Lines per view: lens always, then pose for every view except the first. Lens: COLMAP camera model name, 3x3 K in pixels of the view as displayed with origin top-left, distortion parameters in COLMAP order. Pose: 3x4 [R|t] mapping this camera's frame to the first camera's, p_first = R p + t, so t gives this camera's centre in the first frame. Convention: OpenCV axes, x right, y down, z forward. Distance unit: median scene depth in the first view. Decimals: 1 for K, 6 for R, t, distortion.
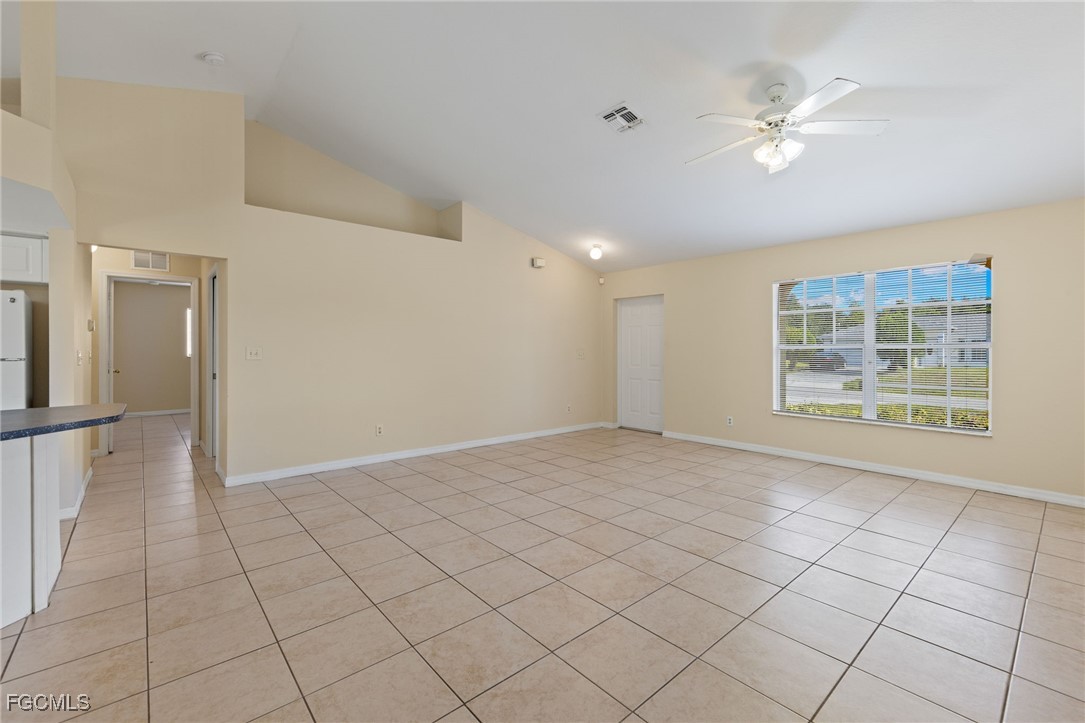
lens RADIAL K [[459.2, 0, 539.4], [0, 459.2, 346.8], [0, 0, 1]] dist [0.000582, -0.000257]
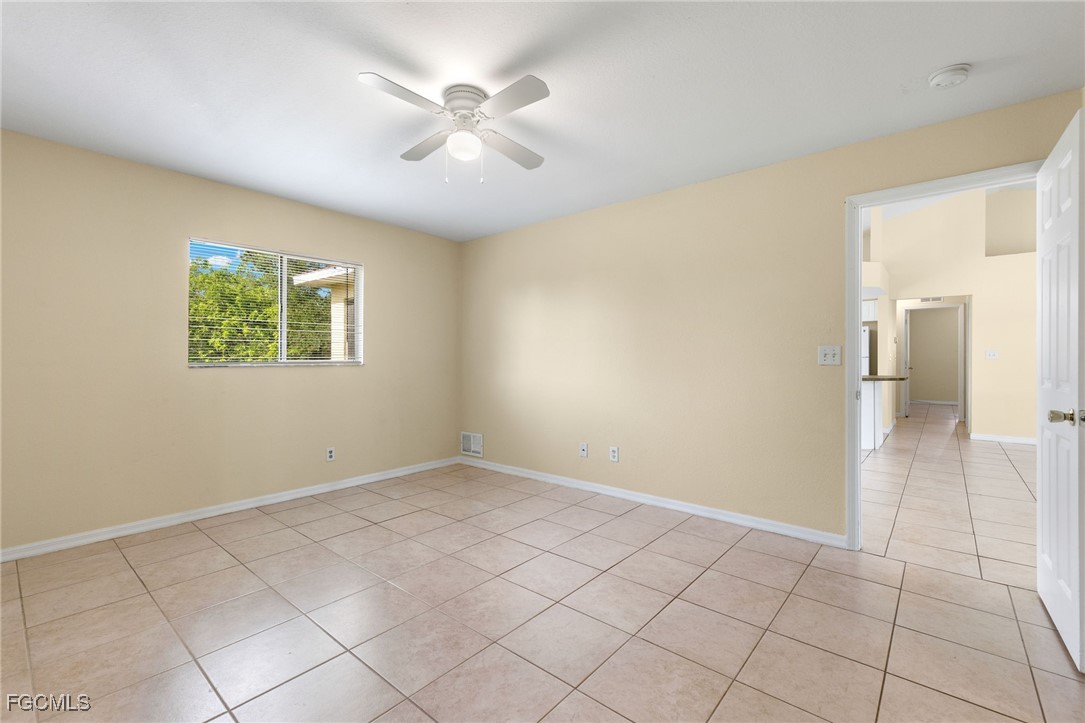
lens RADIAL K [[475.5, 0, 542.5], [0, 475.5, 361.5], [0, 0, 1]] dist [0.000493, -0.000001]
pose [[0.152434, 0.004205, -0.988305, 0.706970], [-0.001167, 0.999991, 0.004075, 0.033212], [0.988313, 0.000532, 0.152438, -0.705268]]
